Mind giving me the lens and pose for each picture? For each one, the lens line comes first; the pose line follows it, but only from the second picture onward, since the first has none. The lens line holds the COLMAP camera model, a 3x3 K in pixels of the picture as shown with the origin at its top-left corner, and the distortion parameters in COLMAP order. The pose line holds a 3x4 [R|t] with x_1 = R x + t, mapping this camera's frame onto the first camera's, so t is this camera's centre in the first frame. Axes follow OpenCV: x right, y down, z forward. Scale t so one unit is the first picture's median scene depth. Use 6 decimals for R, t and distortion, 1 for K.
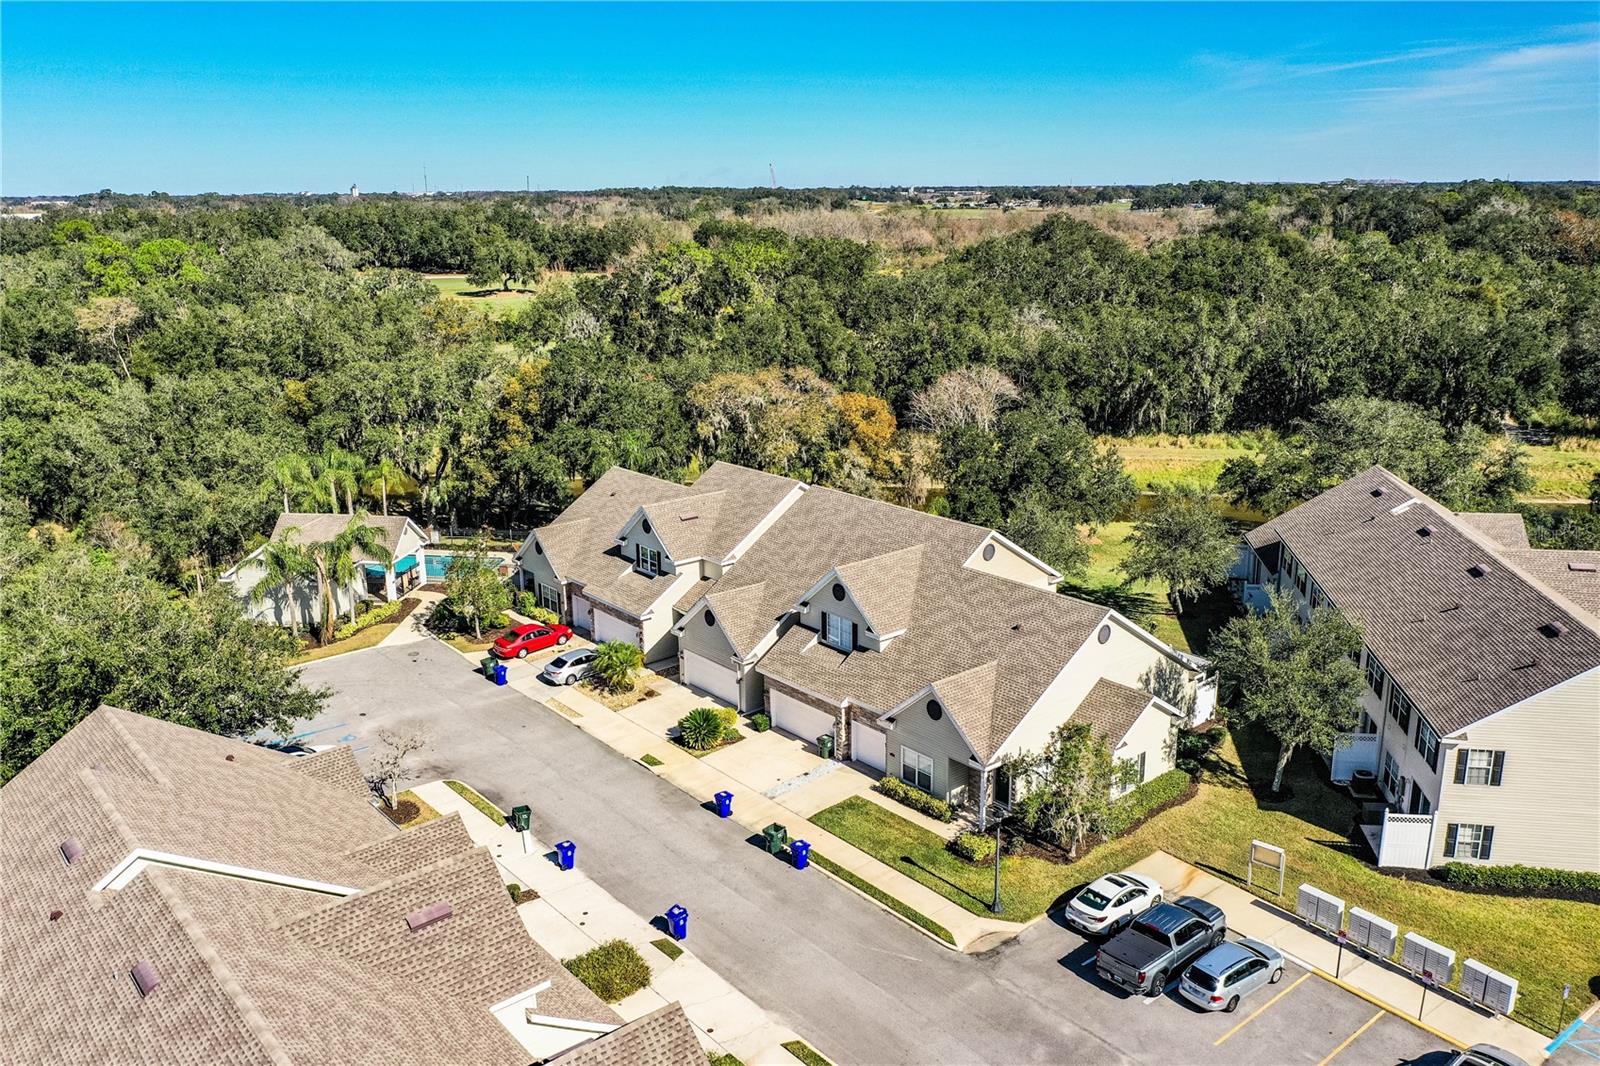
lens RADIAL K [[1254.8, 0, 804.8], [0, 1254.8, 536.1], [0, 0, 1]] dist [-0.009448, 0.016309]
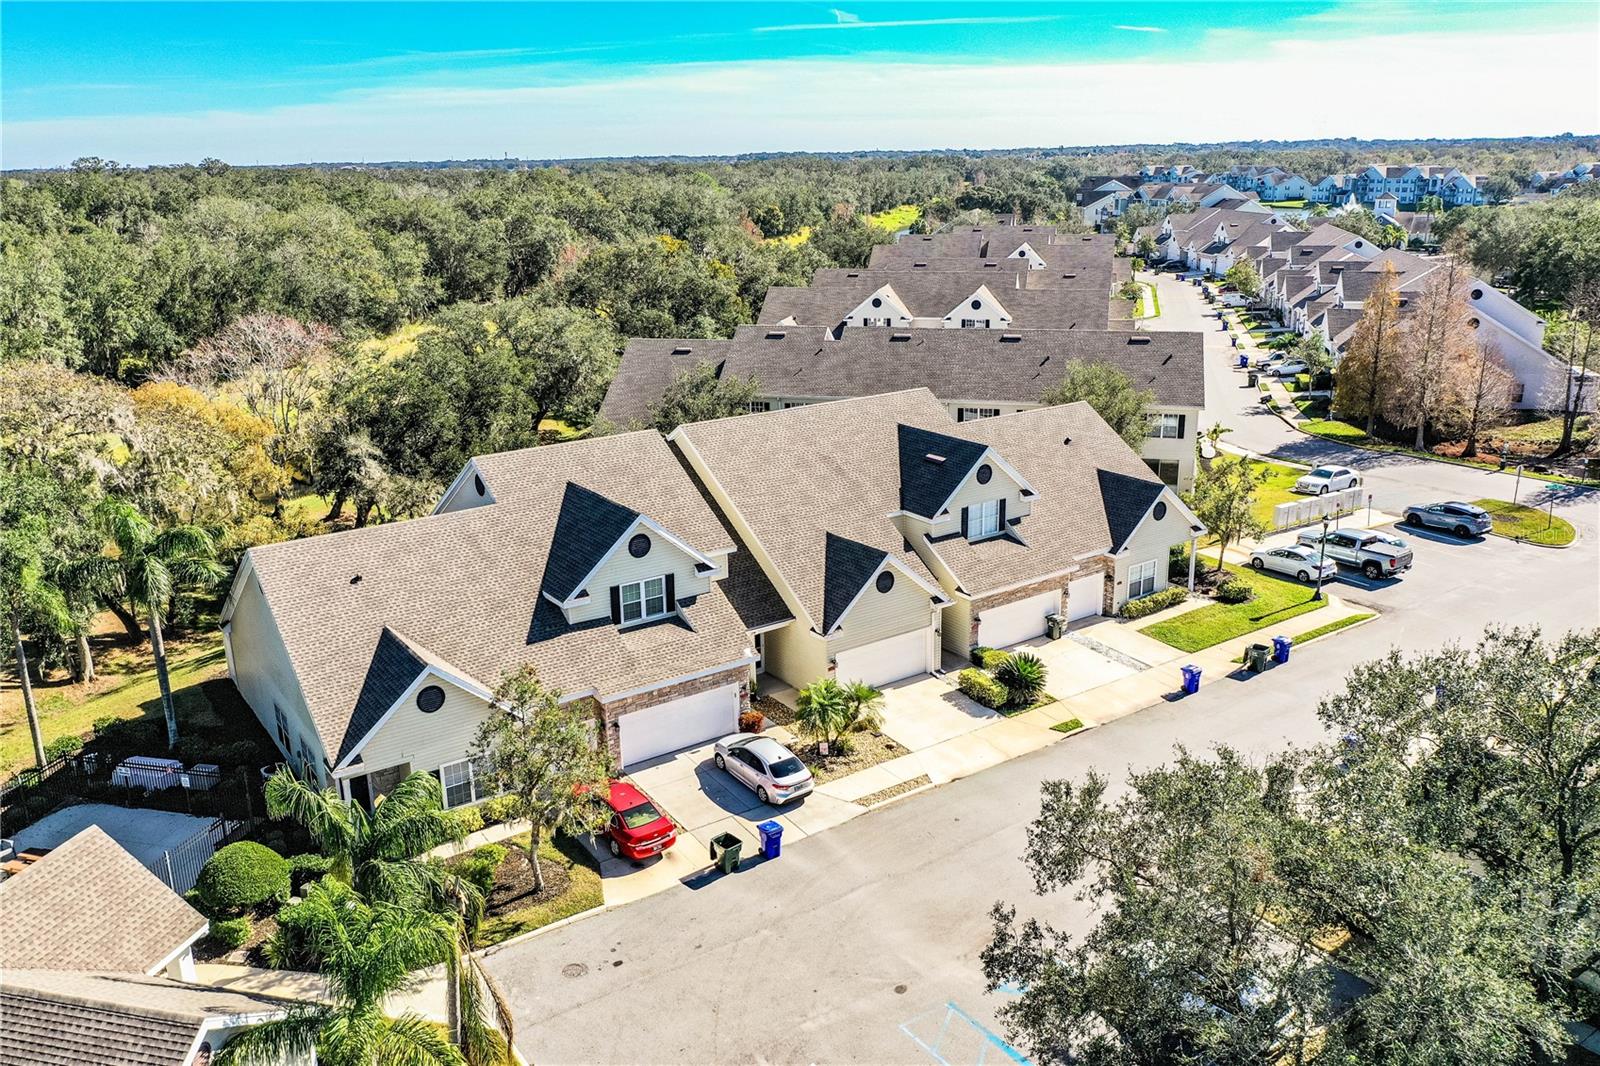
lens RADIAL K [[1254.8, 0, 798.4], [0, 1254.8, 536.8], [0, 0, 1]] dist [-0.009448, 0.016309]
pose [[0.095300, -0.282243, 0.954598, -0.845078], [0.280803, 0.927640, 0.246239, -0.169484], [-0.955022, 0.244588, 0.167659, 0.990870]]
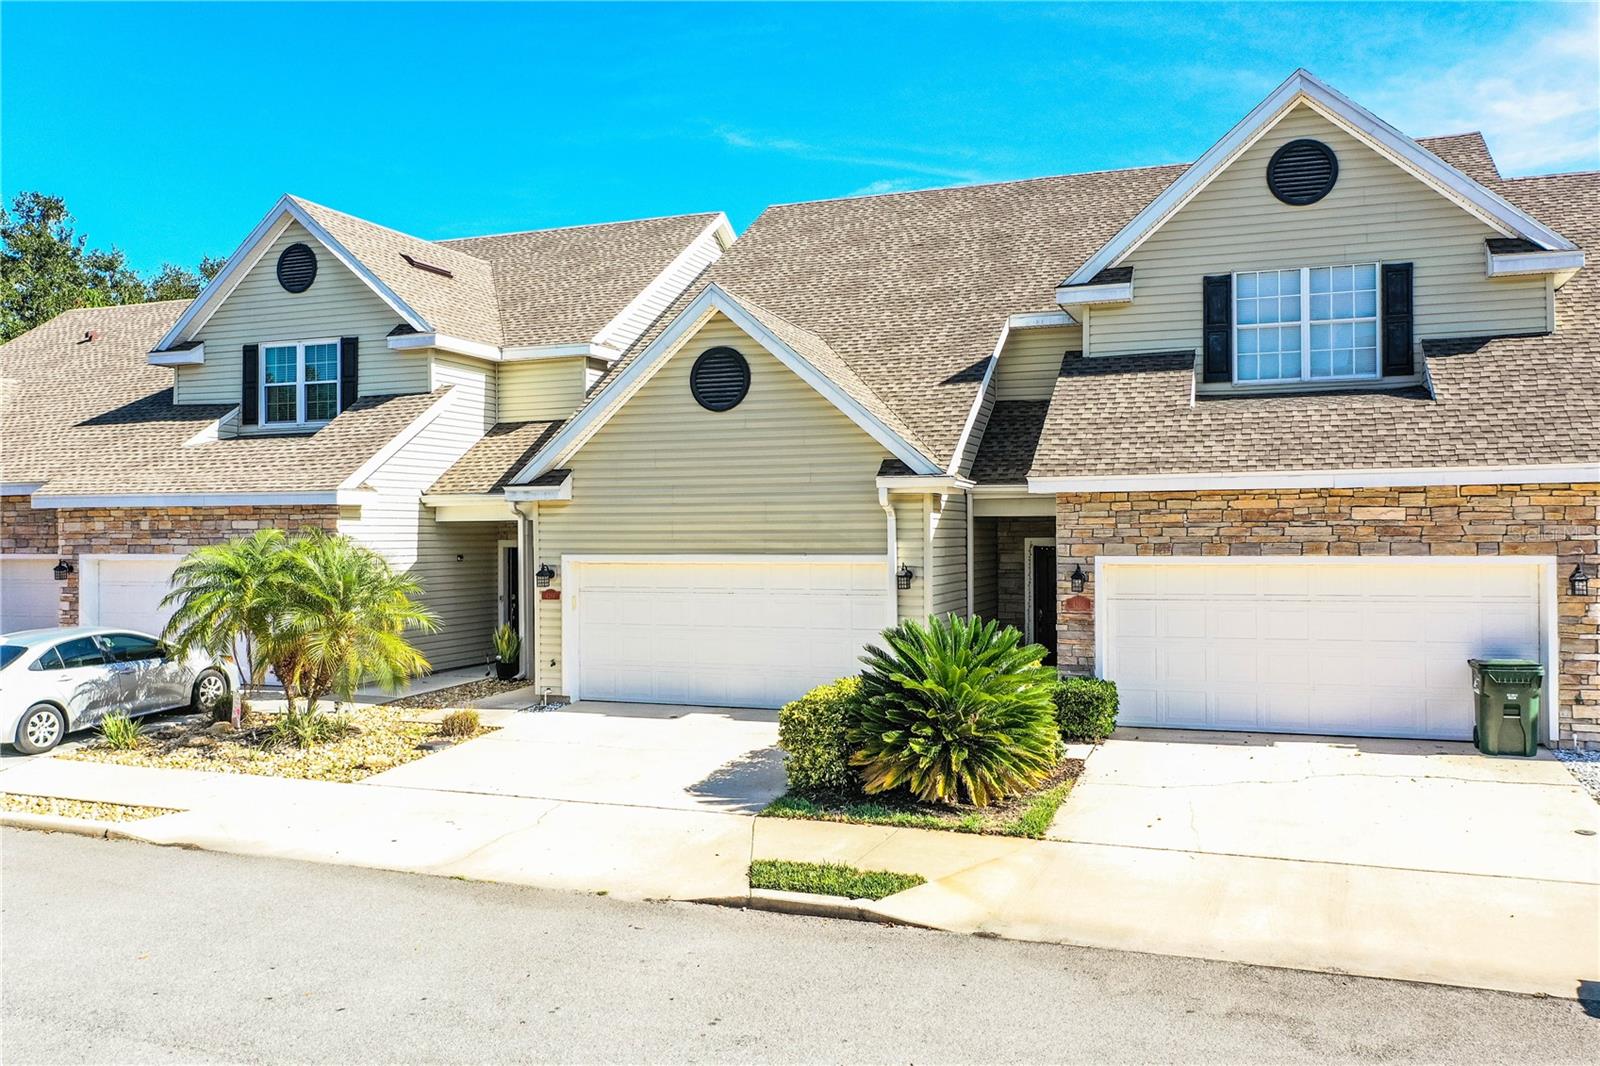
lens RADIAL K [[1254.8, 0, 805.1], [0, 1254.8, 537.7], [0, 0, 1]] dist [-0.009448, 0.016309]
pose [[0.871102, 0.001792, 0.491098, -0.202430], [0.128226, 0.964476, -0.230964, 0.171557], [-0.474066, 0.264165, 0.839928, 0.845114]]
